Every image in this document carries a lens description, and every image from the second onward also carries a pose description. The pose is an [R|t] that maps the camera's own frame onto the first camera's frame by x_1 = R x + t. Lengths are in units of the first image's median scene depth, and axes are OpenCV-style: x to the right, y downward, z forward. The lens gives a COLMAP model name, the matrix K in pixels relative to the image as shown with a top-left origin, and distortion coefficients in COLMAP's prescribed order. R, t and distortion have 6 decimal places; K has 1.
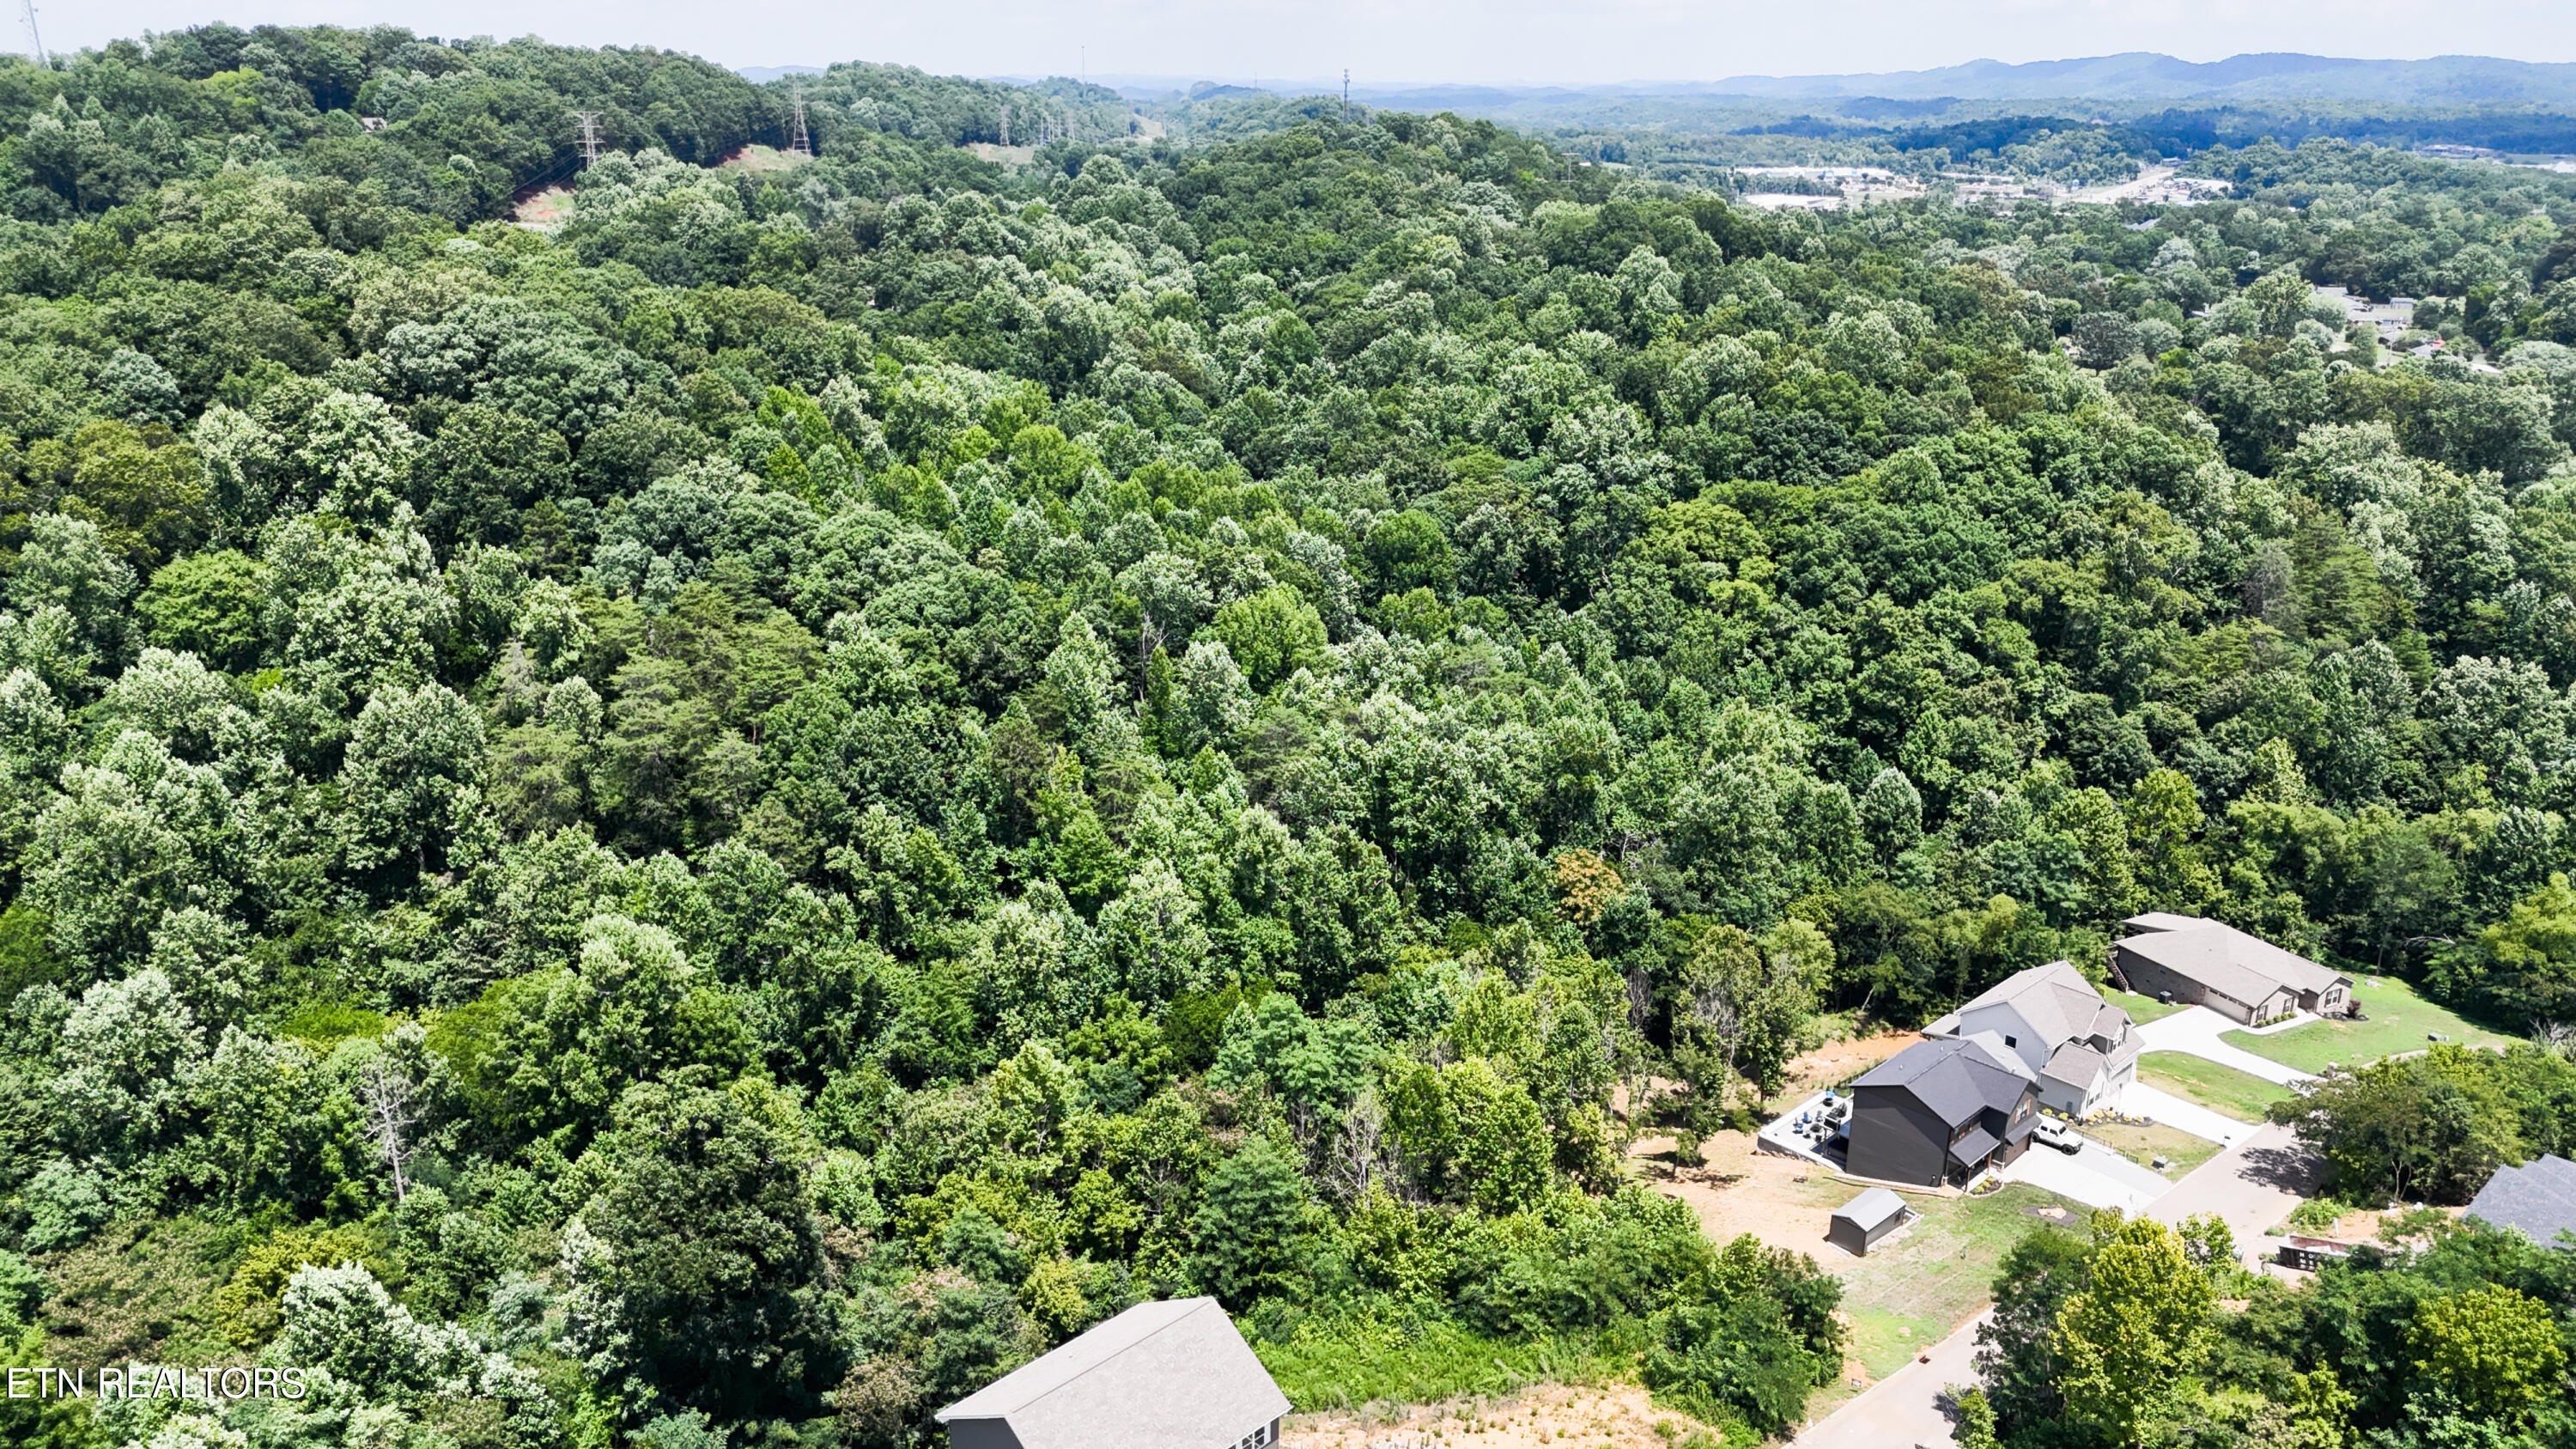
lens RADIAL K [[2078.9, 0, 1288.0], [0, 2078.9, 724.5], [0, 0, 1]] dist [0.008143, 0.008109]
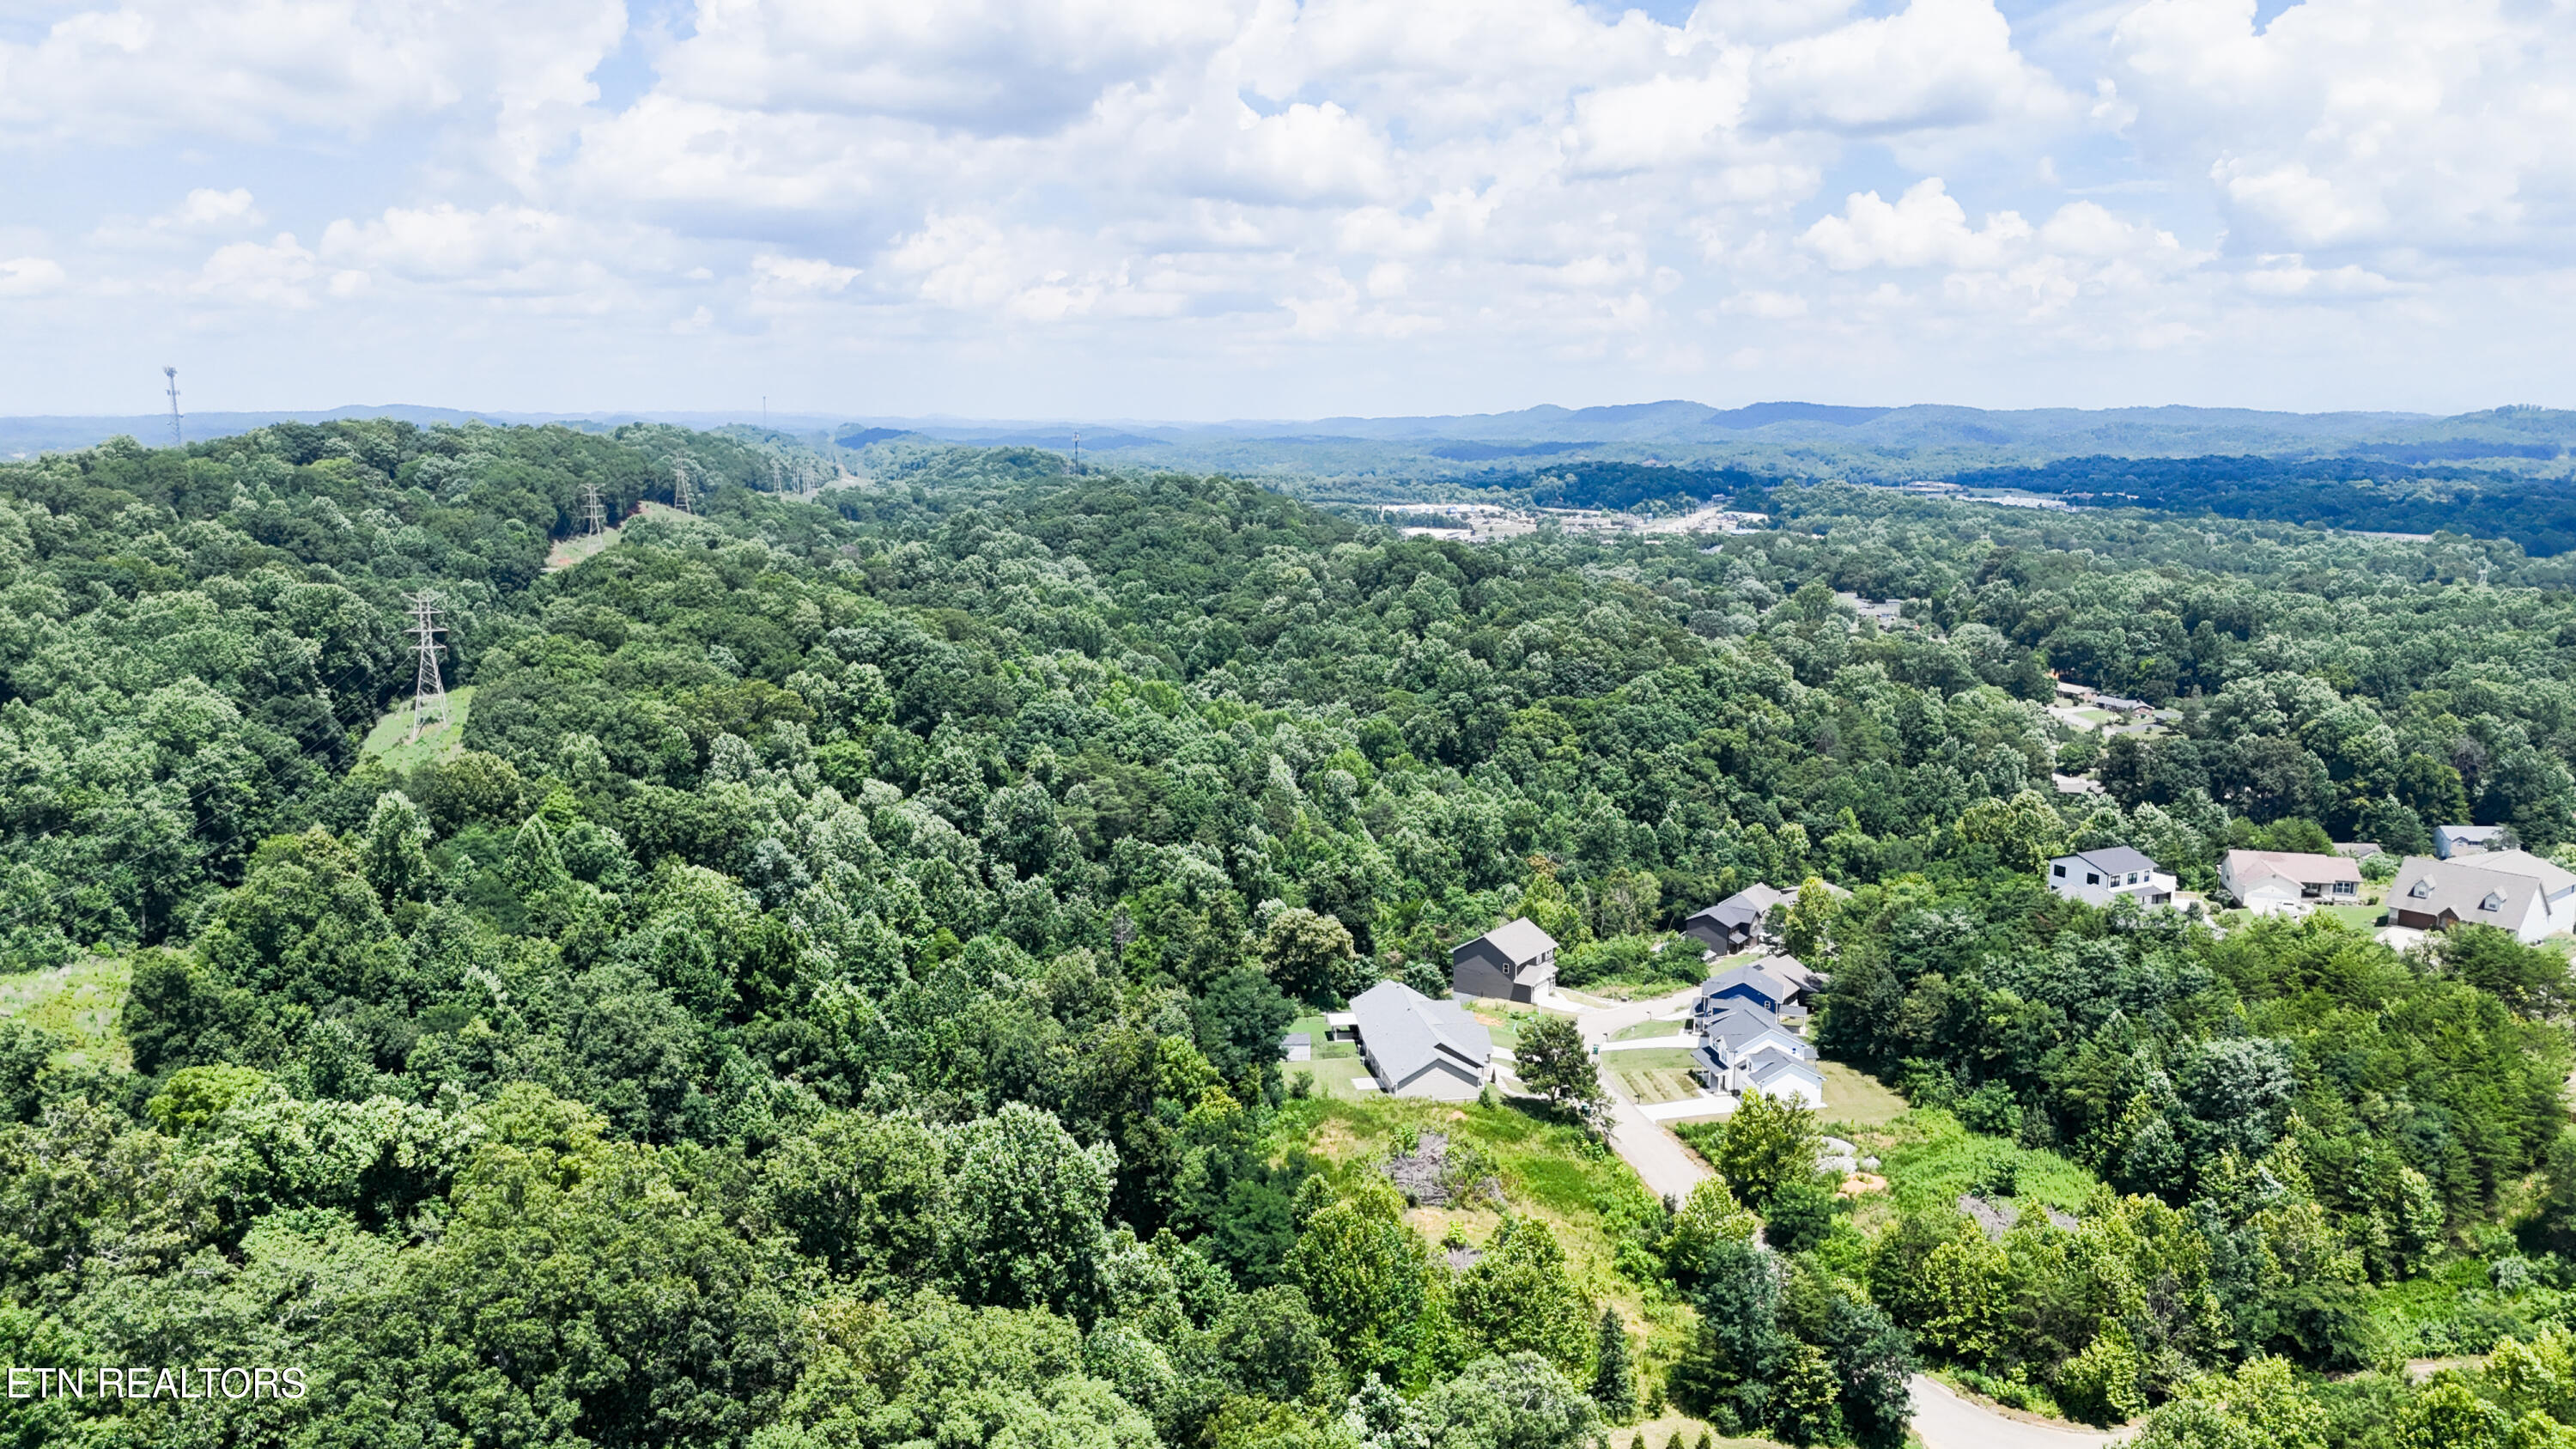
lens RADIAL K [[2078.9, 0, 1288.0], [0, 2078.9, 724.5], [0, 0, 1]] dist [0.008143, 0.008109]
pose [[0.981545, -0.028345, 0.189121, -0.313447], [0.056777, 0.987556, -0.146664, 0.141695], [-0.182611, 0.154695, 0.970939, -0.637784]]
